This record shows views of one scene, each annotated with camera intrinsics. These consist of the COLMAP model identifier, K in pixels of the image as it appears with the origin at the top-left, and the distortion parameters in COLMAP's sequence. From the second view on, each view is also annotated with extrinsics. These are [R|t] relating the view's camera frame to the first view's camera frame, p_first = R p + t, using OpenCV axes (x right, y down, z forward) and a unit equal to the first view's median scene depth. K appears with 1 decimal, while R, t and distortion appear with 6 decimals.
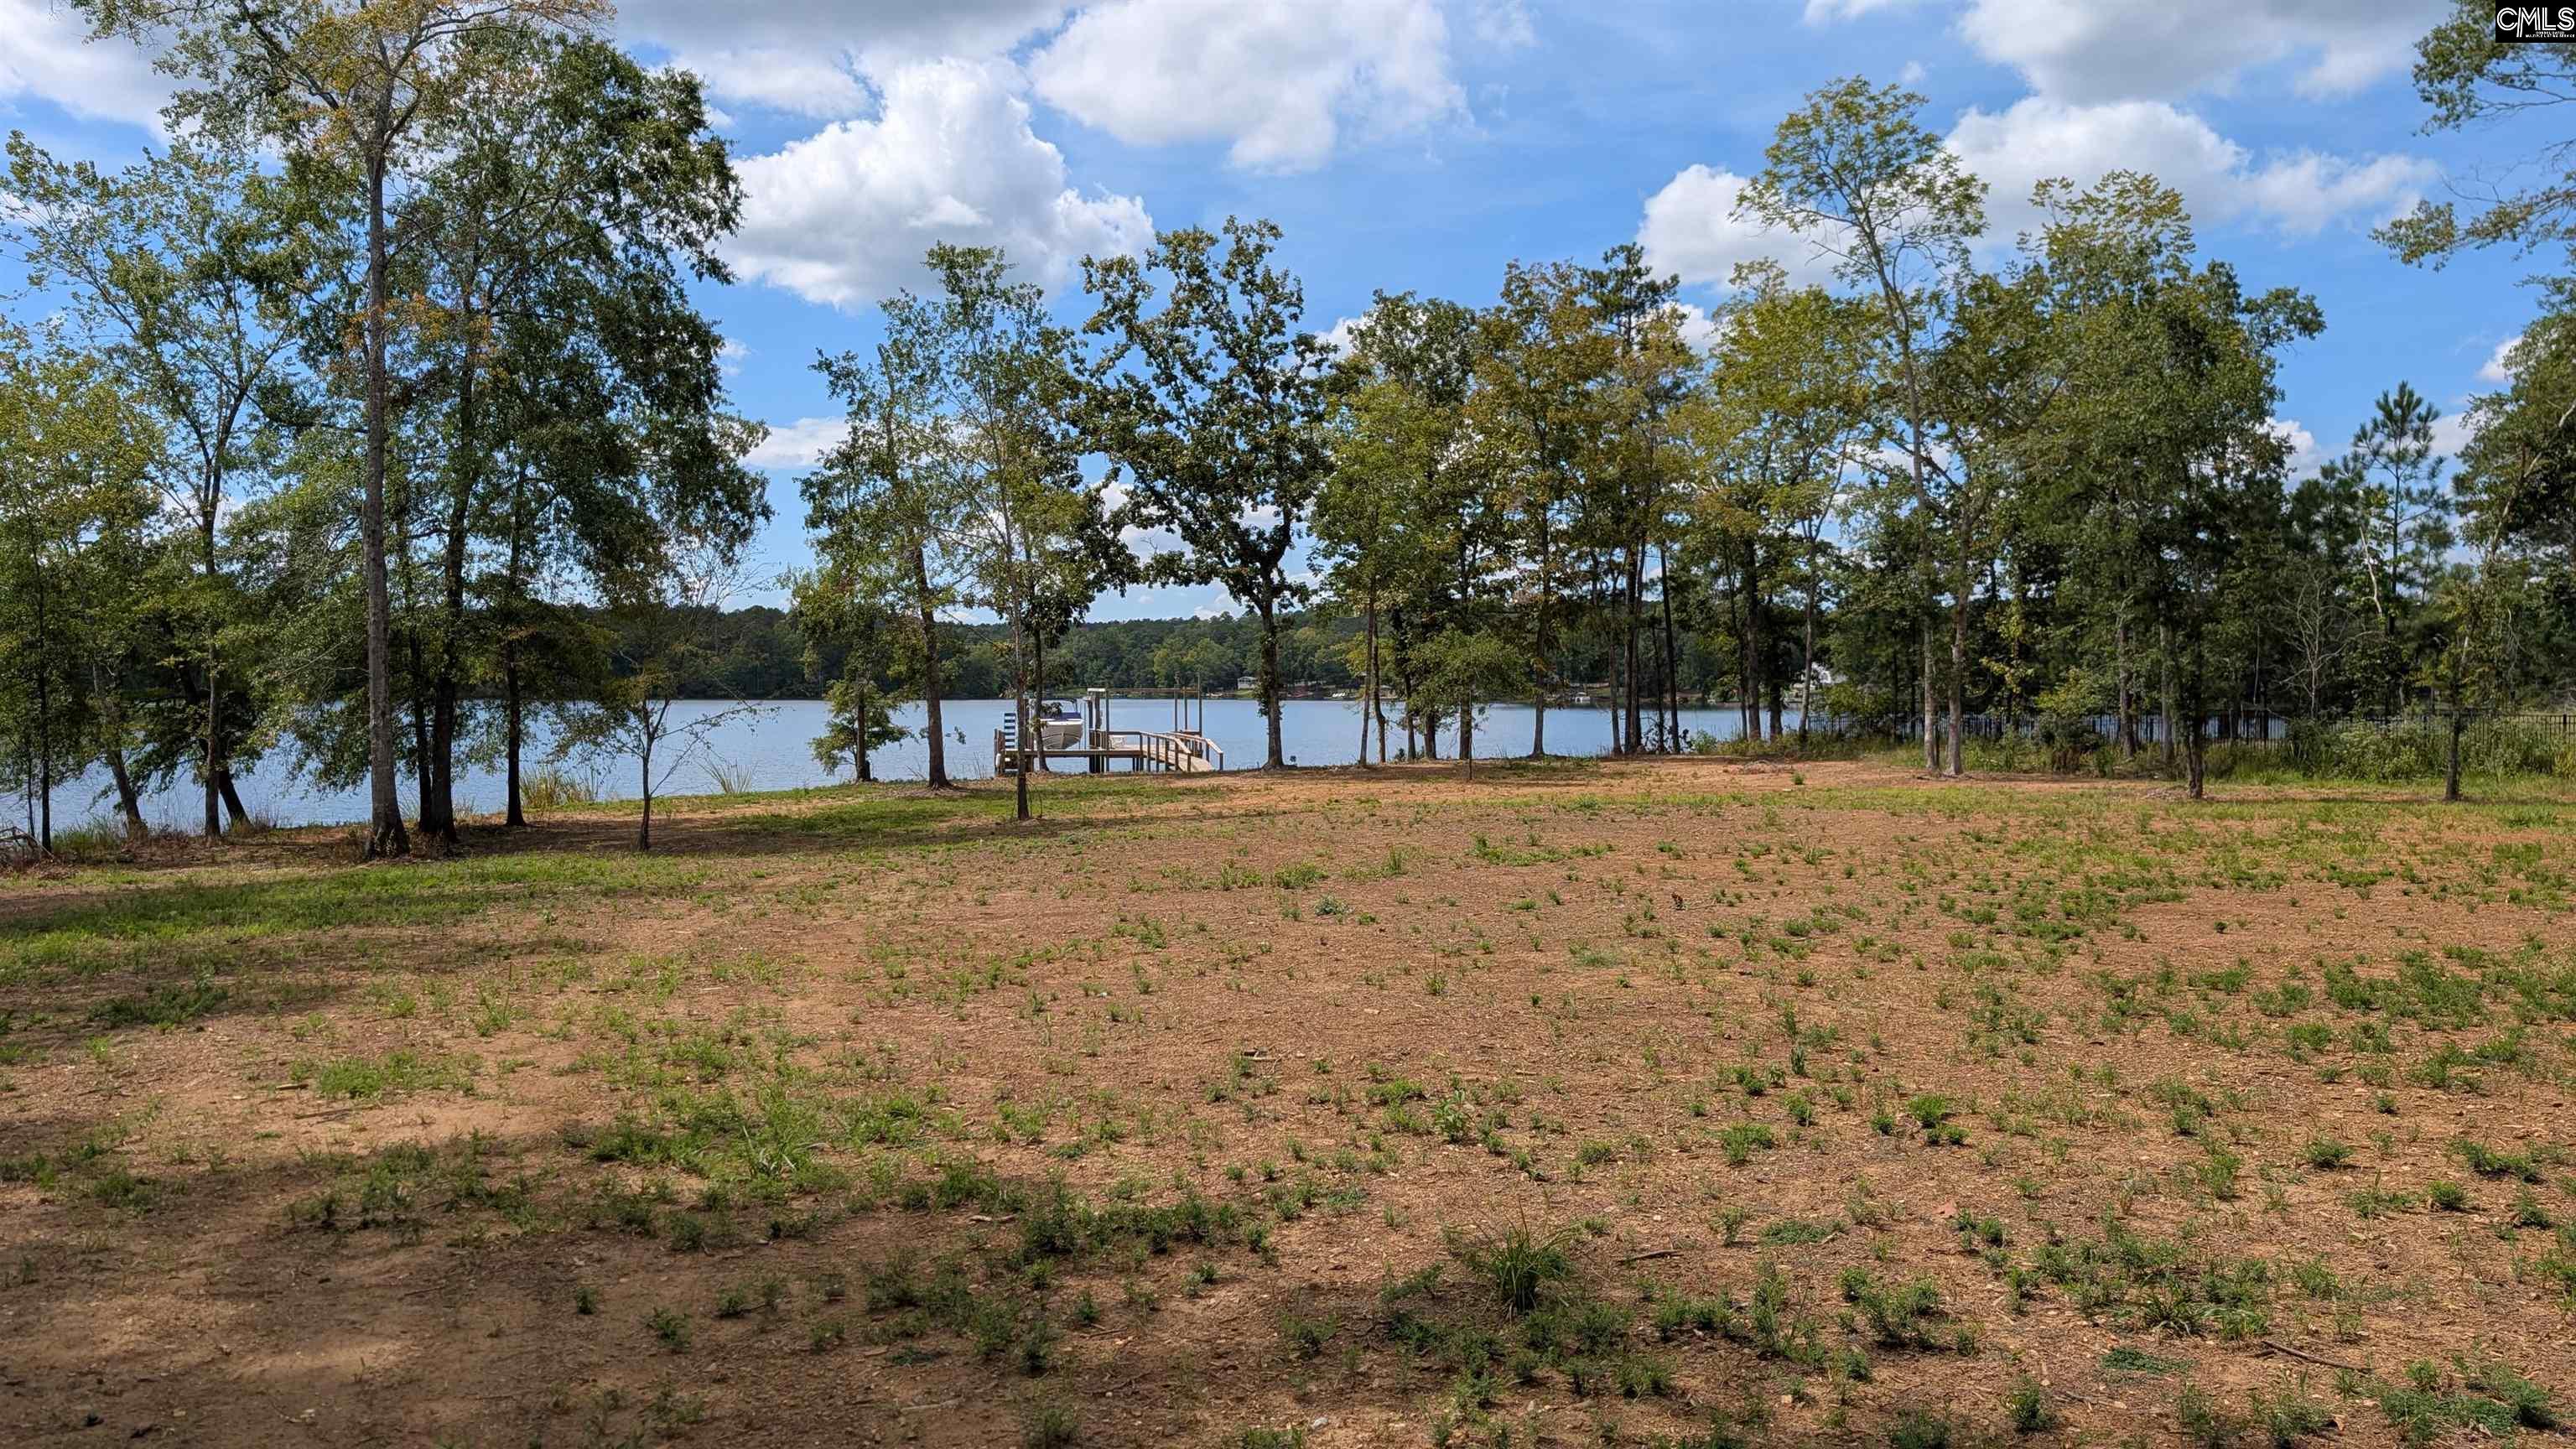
lens RADIAL K [[1873.3, 0, 1284.0], [0, 1873.3, 715.2], [0, 0, 1]] dist [0.011102, -0.005192]
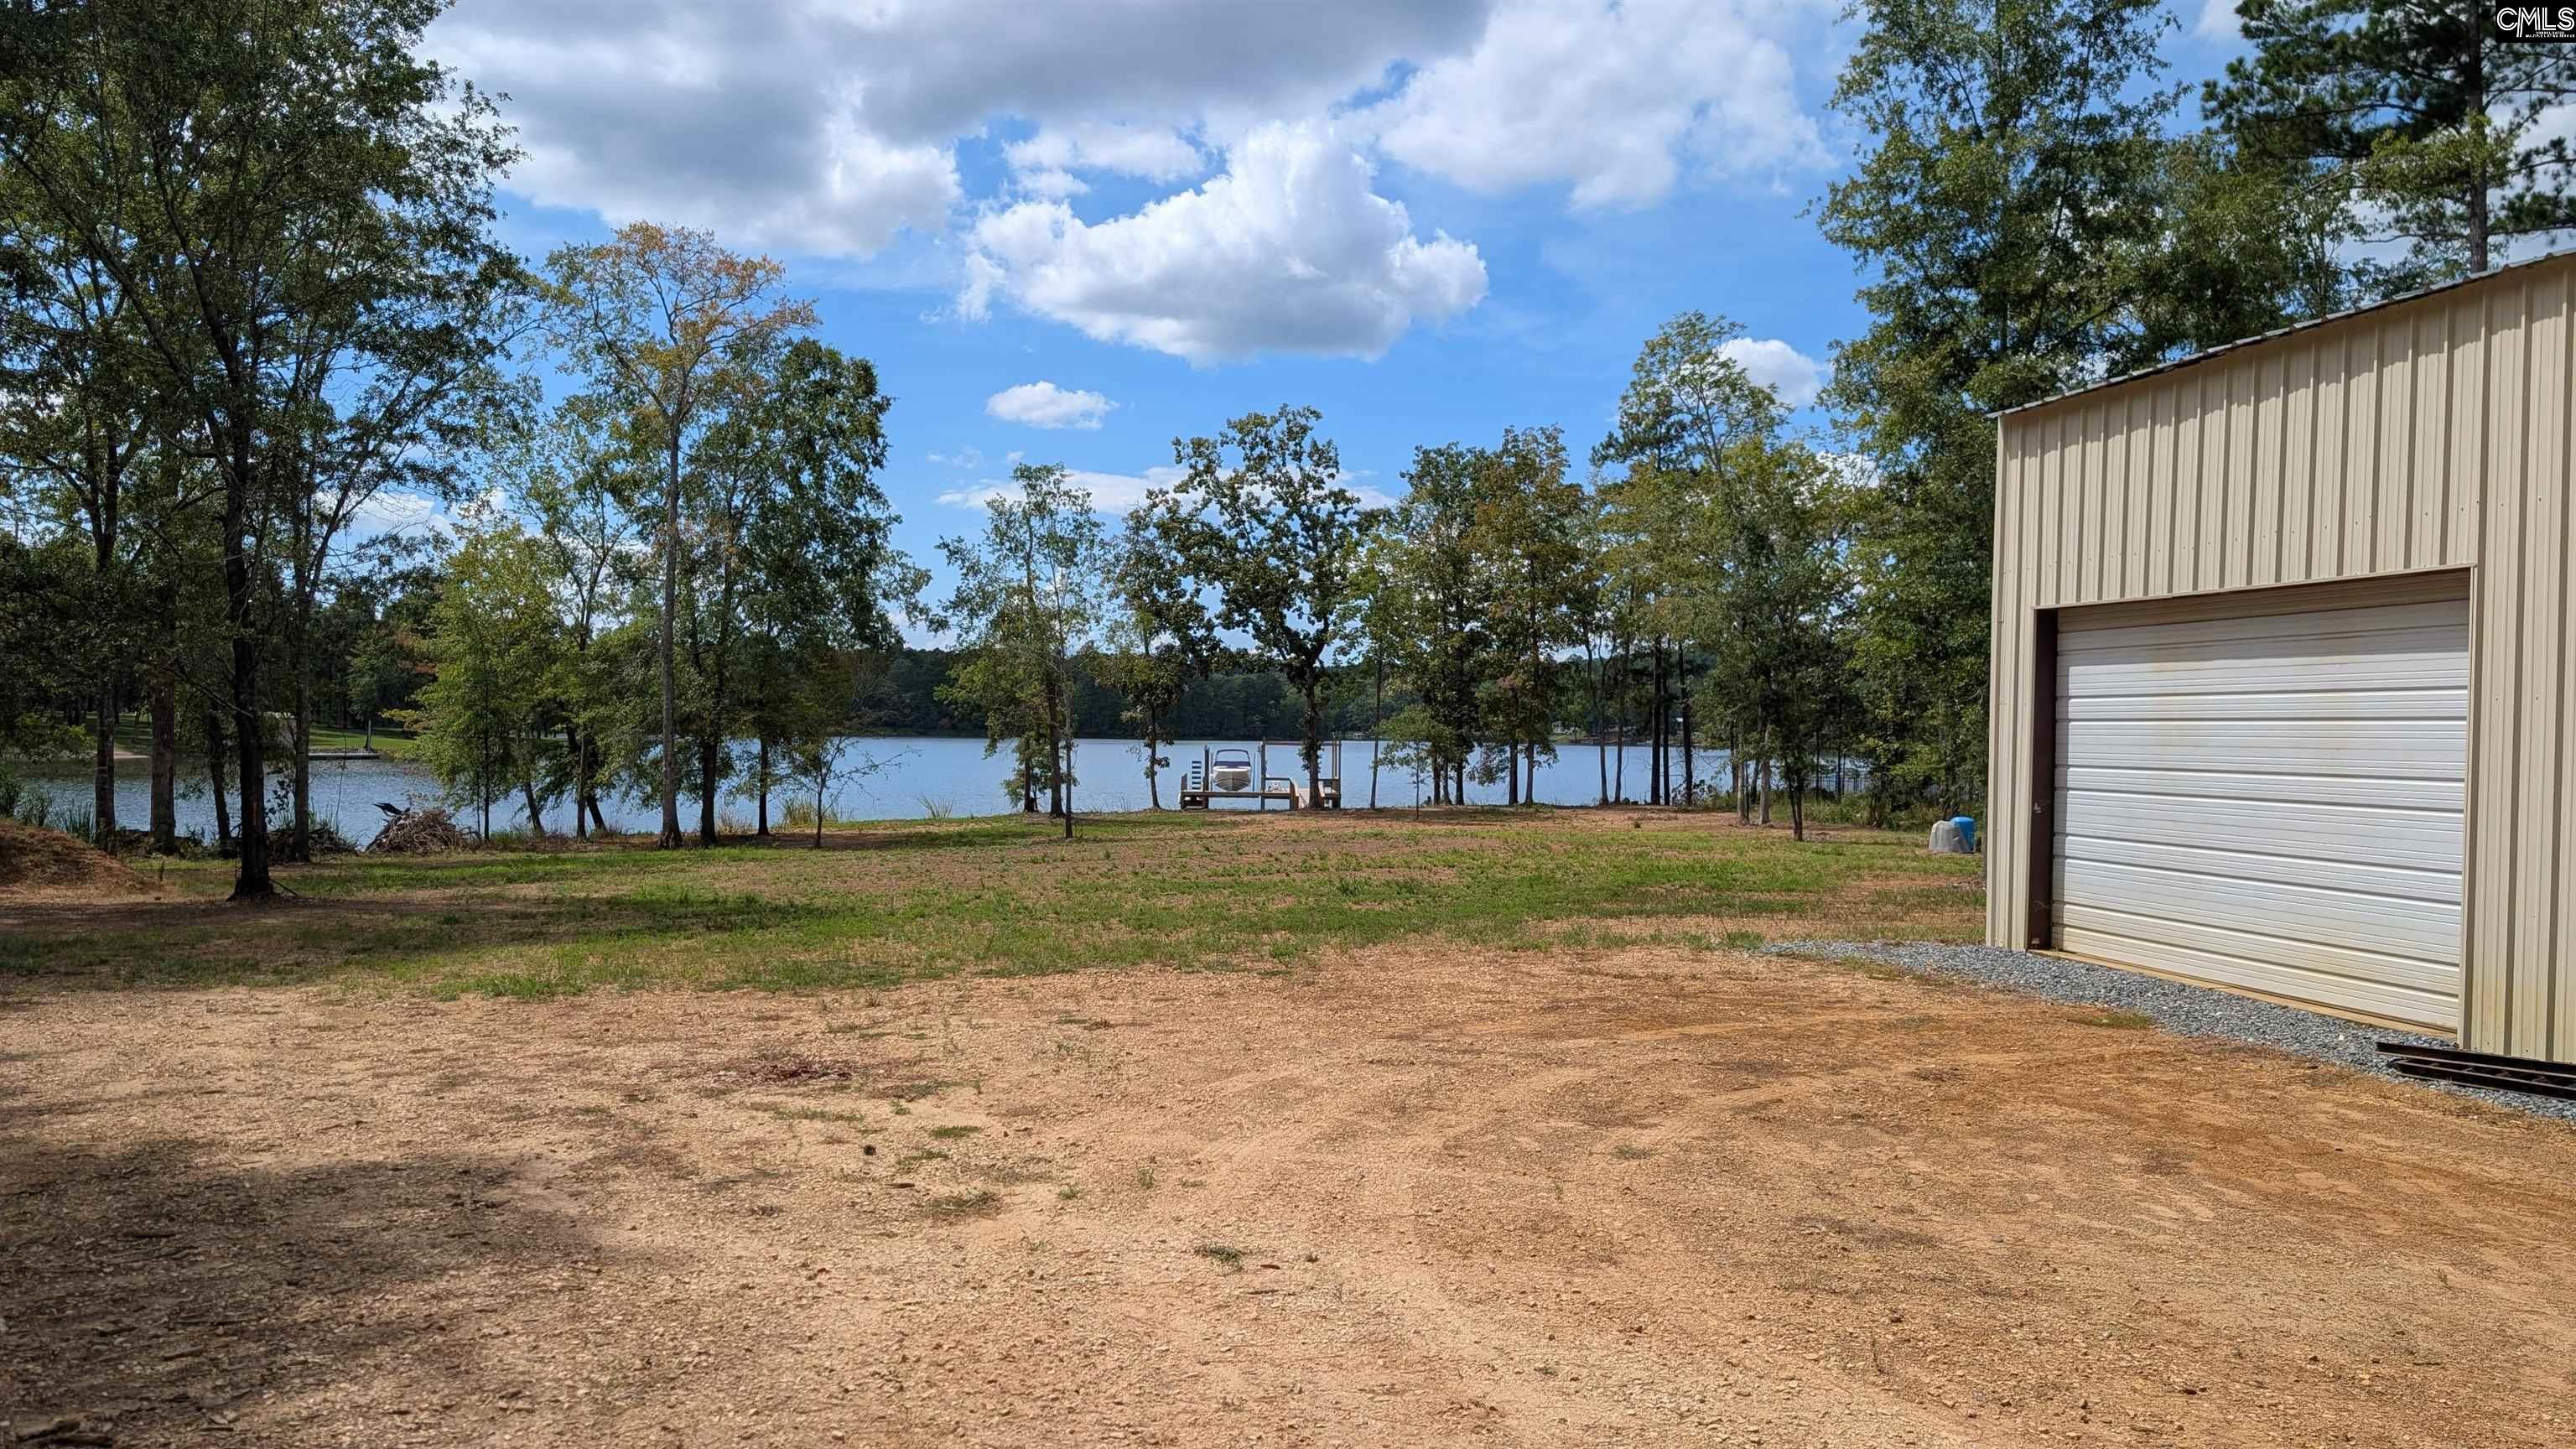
lens RADIAL K [[1873.3, 0, 1291.2], [0, 1873.3, 733.4], [0, 0, 1]] dist [0.011102, -0.005192]
pose [[0.983138, 0.016149, -0.182150, 0.230613], [-0.017764, 0.999816, -0.007242, -0.016994], [0.182000, 0.010356, 0.983244, -0.338783]]
